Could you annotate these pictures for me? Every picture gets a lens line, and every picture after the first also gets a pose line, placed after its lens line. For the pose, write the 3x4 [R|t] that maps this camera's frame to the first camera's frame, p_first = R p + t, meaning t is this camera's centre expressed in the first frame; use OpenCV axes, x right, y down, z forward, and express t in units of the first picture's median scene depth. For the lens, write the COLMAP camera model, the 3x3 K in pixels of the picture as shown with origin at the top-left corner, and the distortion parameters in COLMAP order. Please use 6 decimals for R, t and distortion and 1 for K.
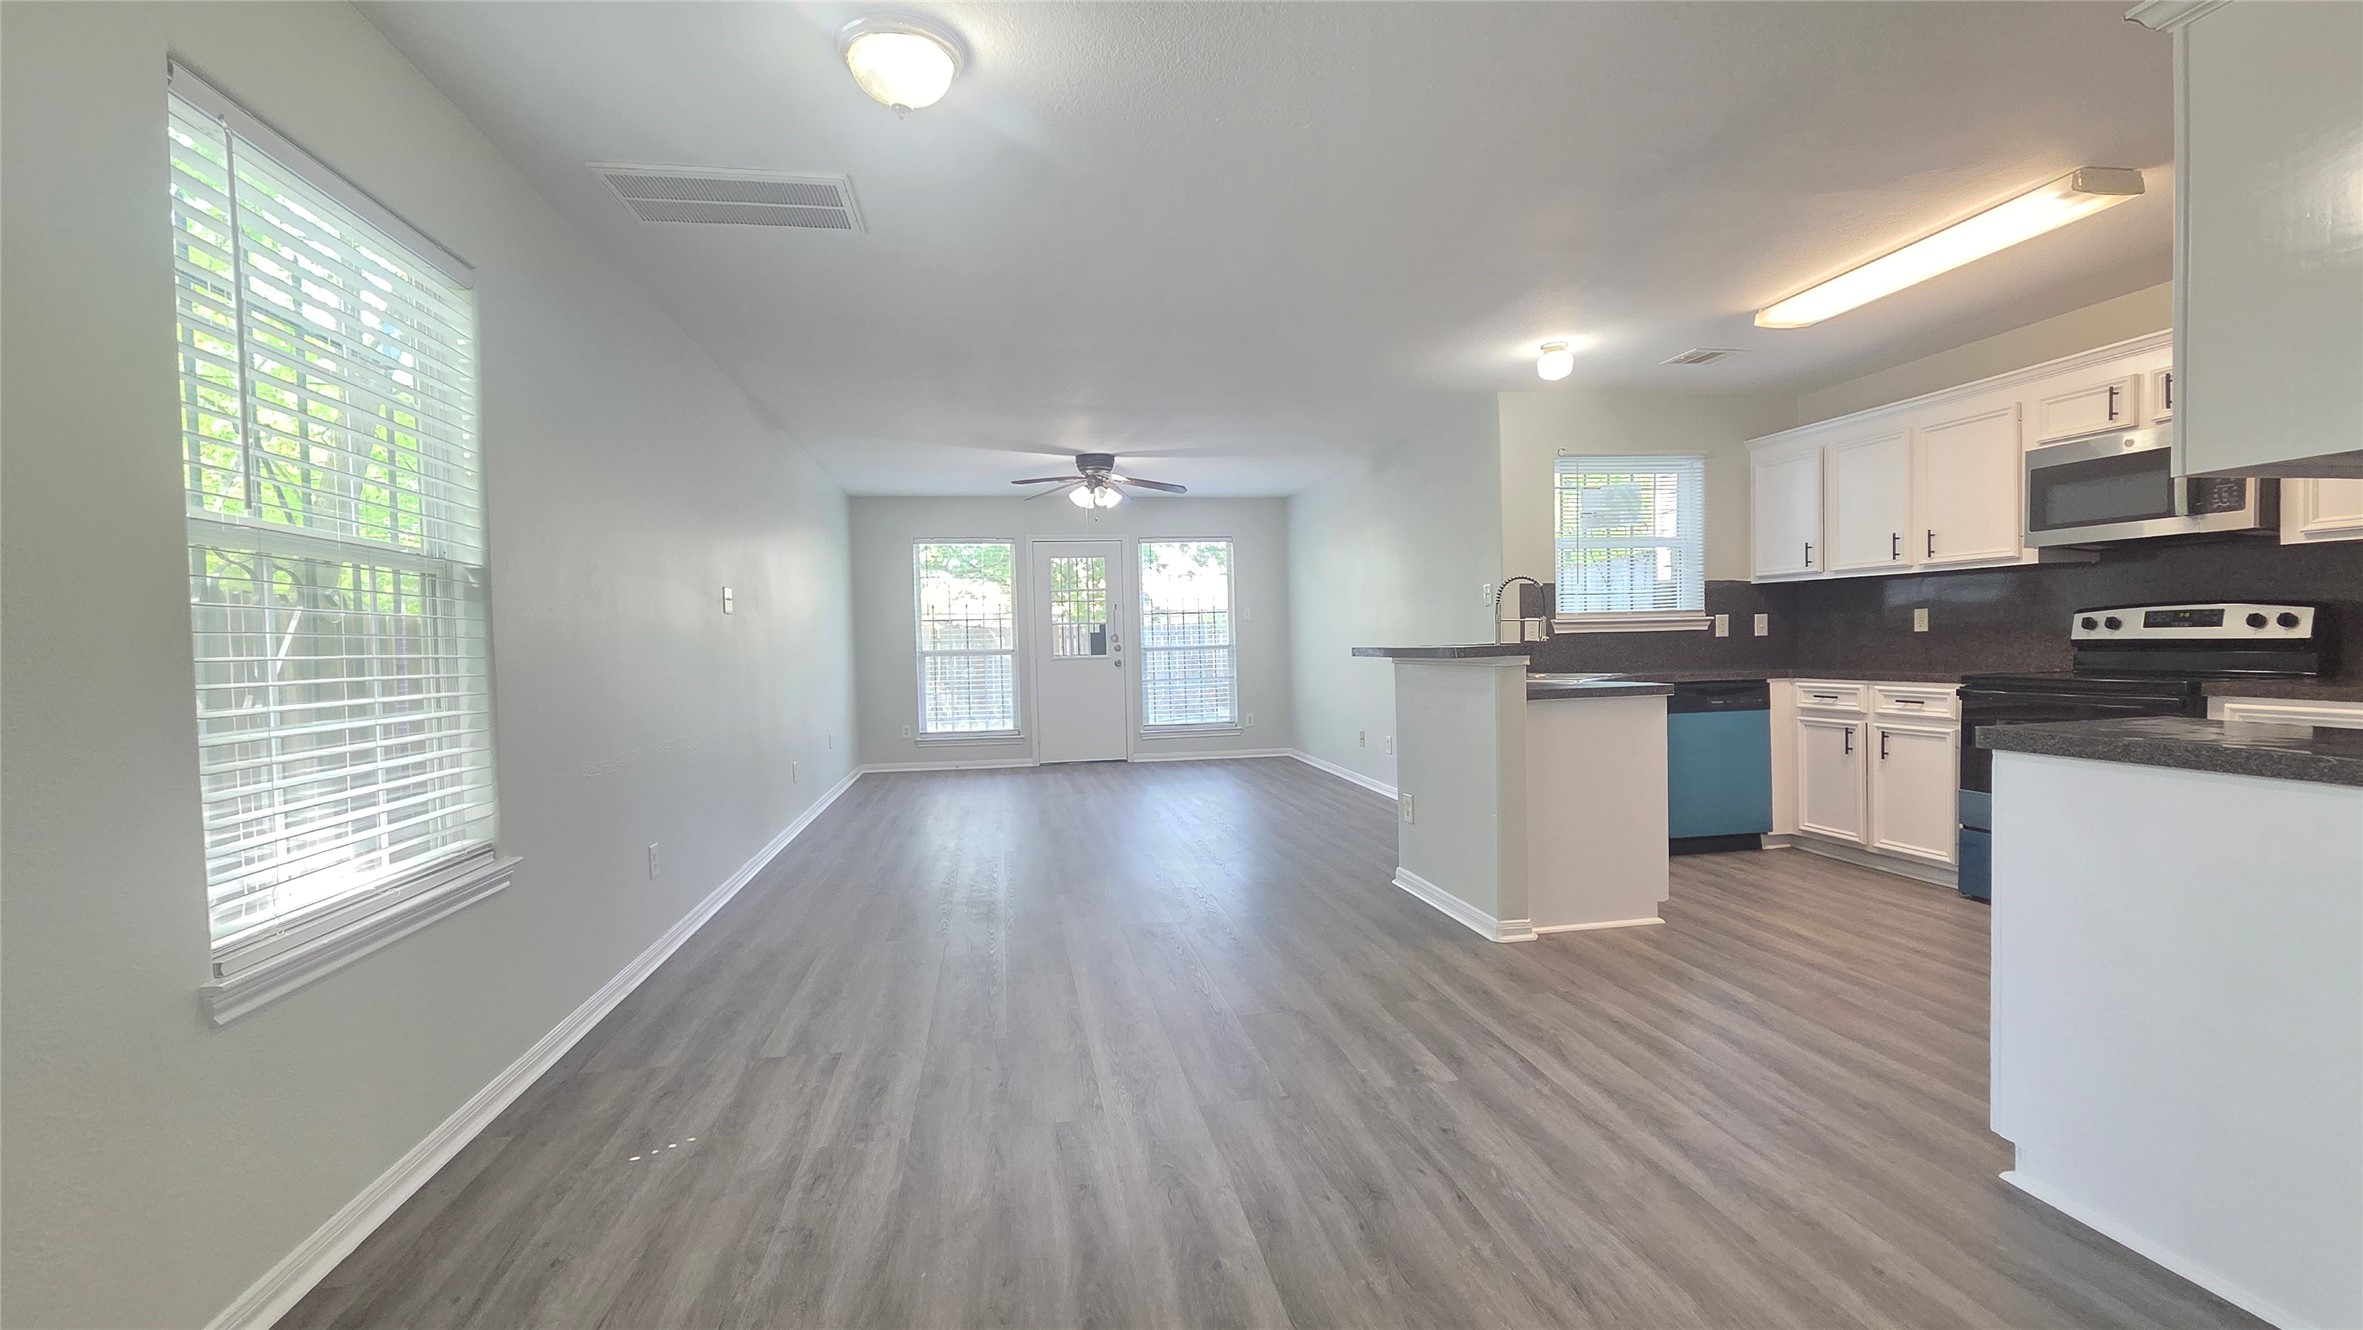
lens RADIAL K [[966.6, 0, 1175.4], [0, 966.6, 674.3], [0, 0, 1]] dist [0.007385, 0.000040]
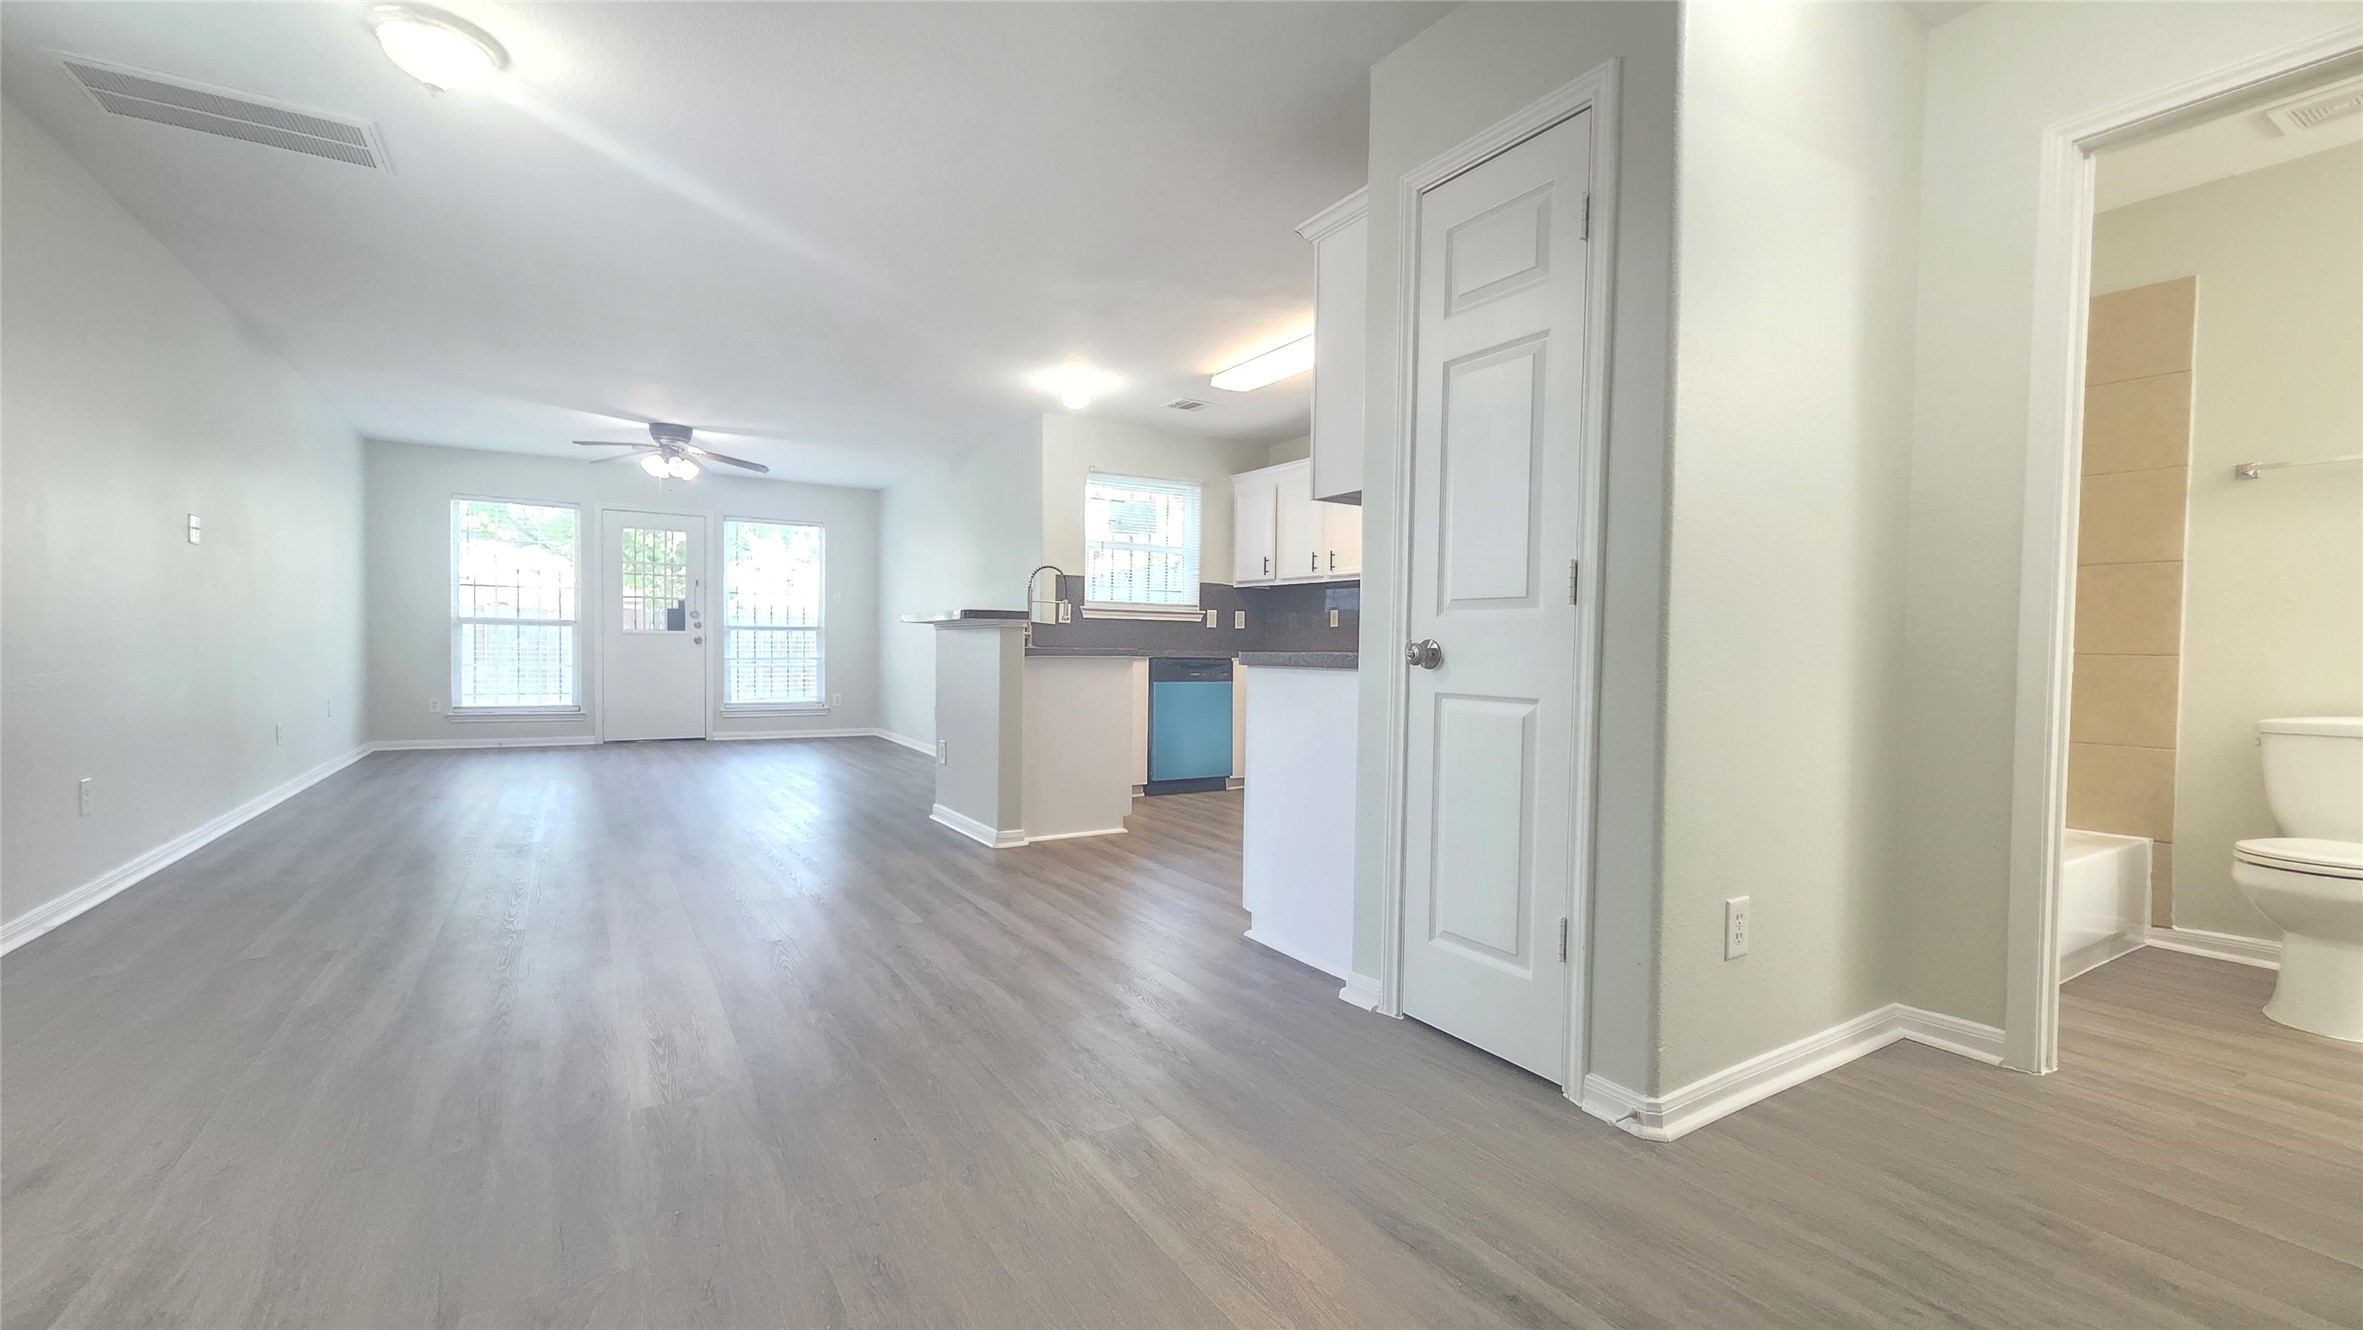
lens RADIAL K [[966.6, 0, 1171.5], [0, 966.6, 678.5], [0, 0, 1]] dist [0.007385, 0.000040]
pose [[0.931062, 0.028958, 0.363711, 0.067005], [-0.026557, 0.999580, -0.011601, 0.053713], [-0.363894, 0.001142, 0.931439, -0.197362]]
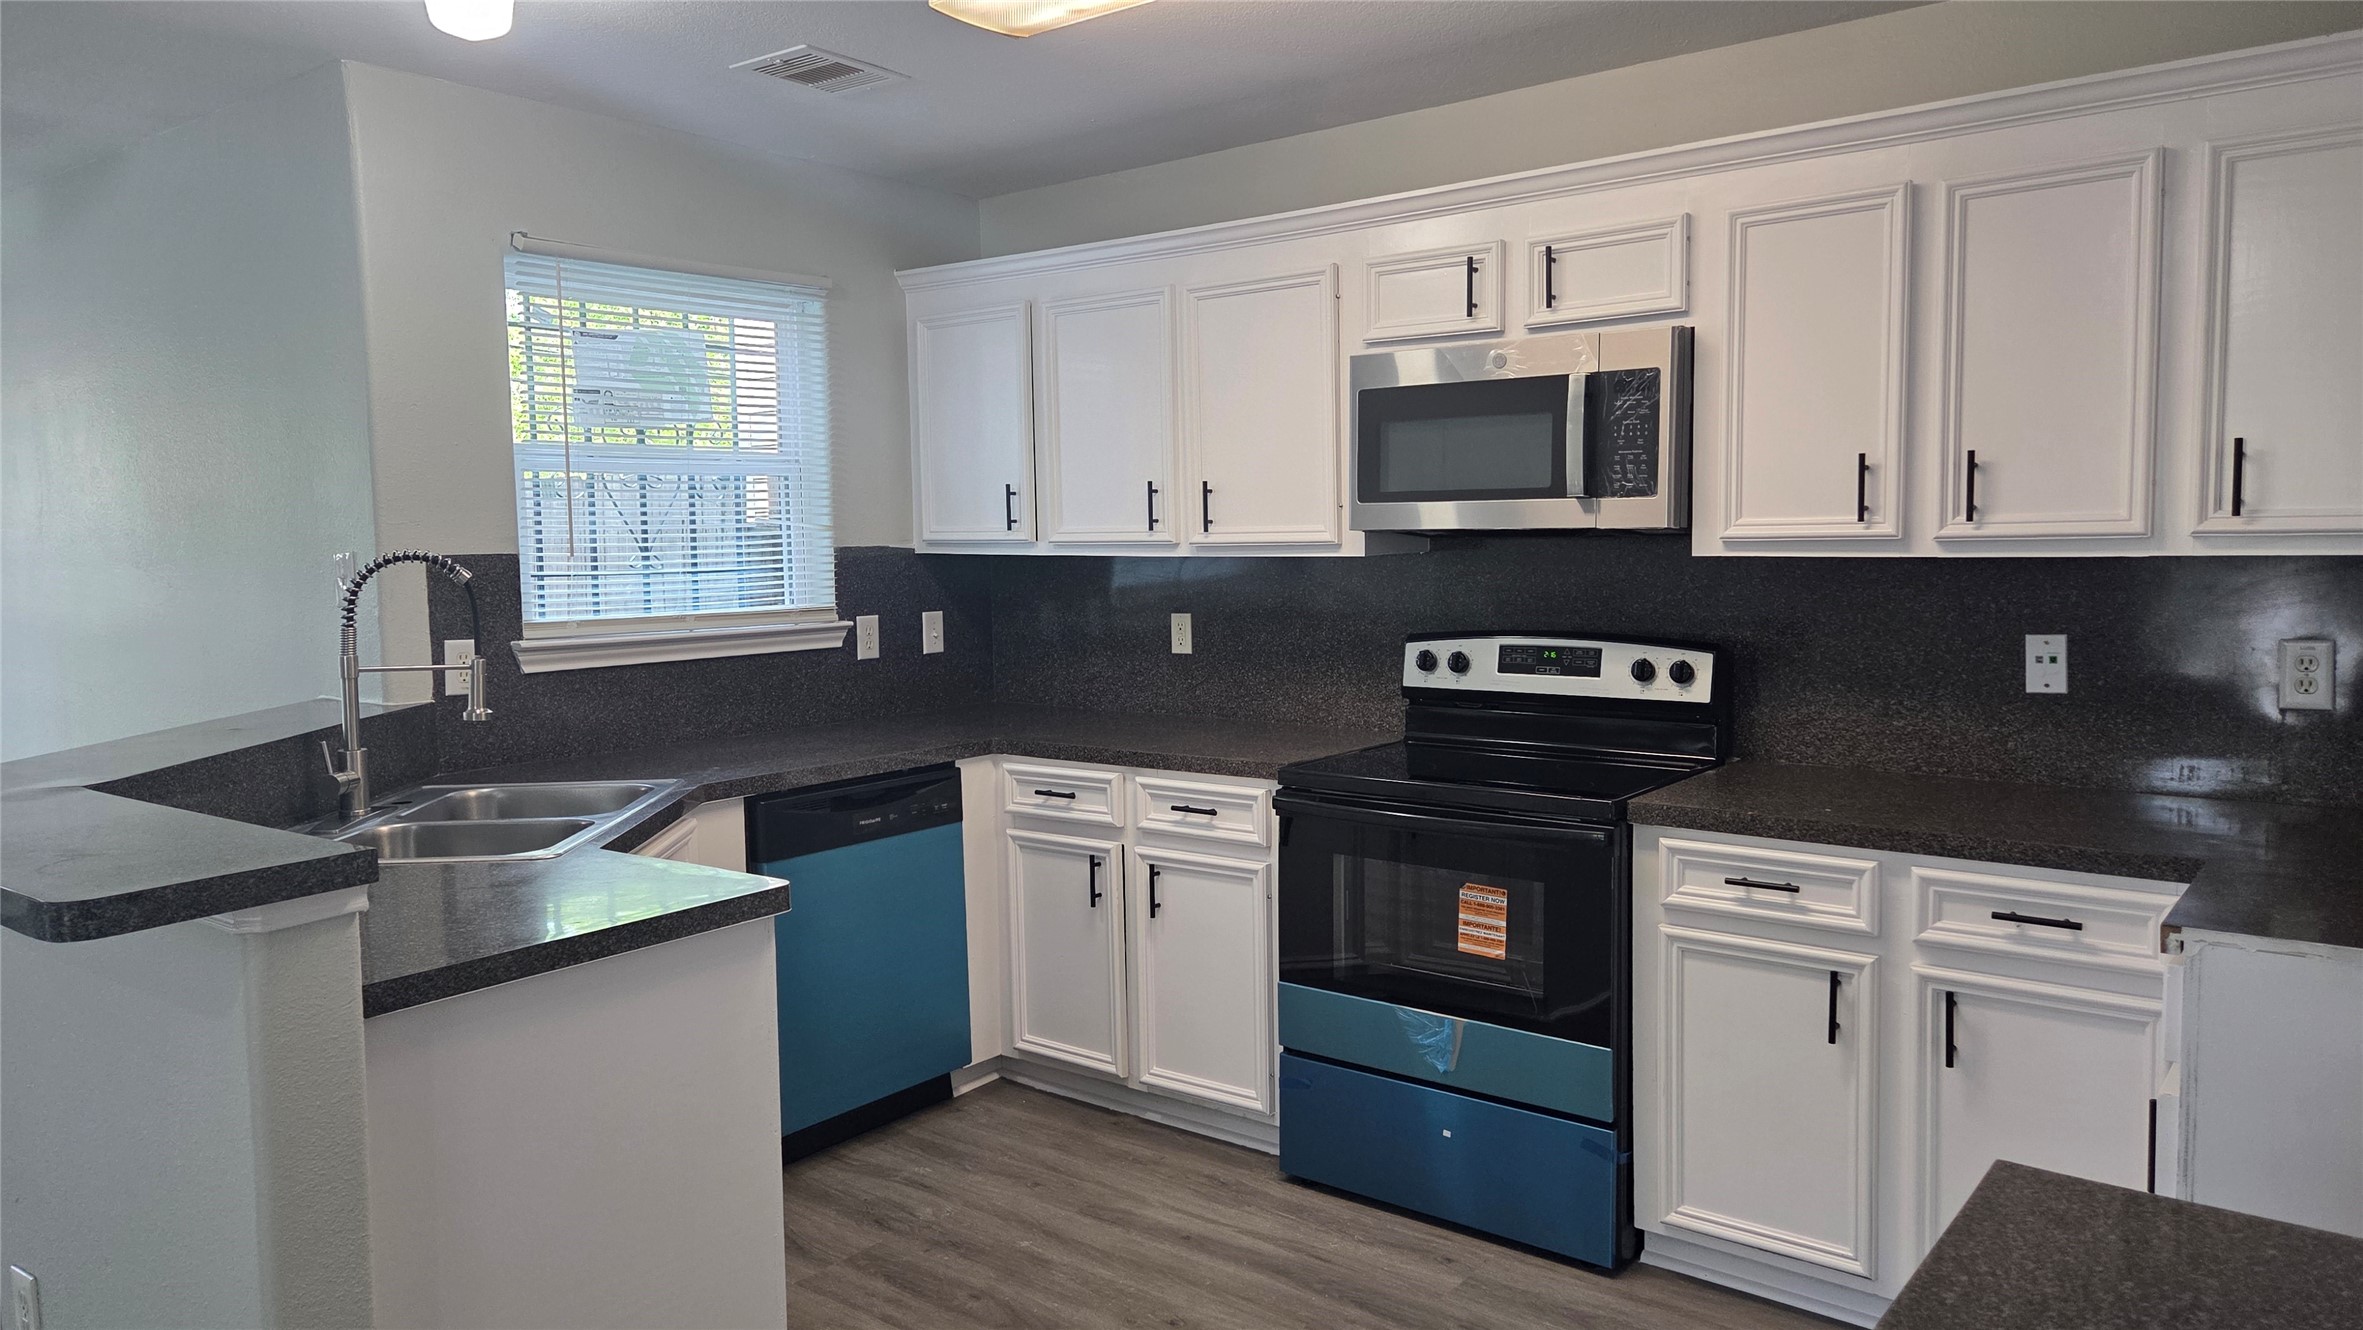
lens RADIAL K [[1554.2, 0, 1169.8], [0, 1554.2, 660.8], [0, 0, 1]] dist [0.061047, -0.004533]
pose [[0.749580, -0.041350, 0.660621, 0.178177], [0.019488, 0.998993, 0.040417, -0.082146], [-0.661627, -0.017422, 0.749631, 0.351149]]
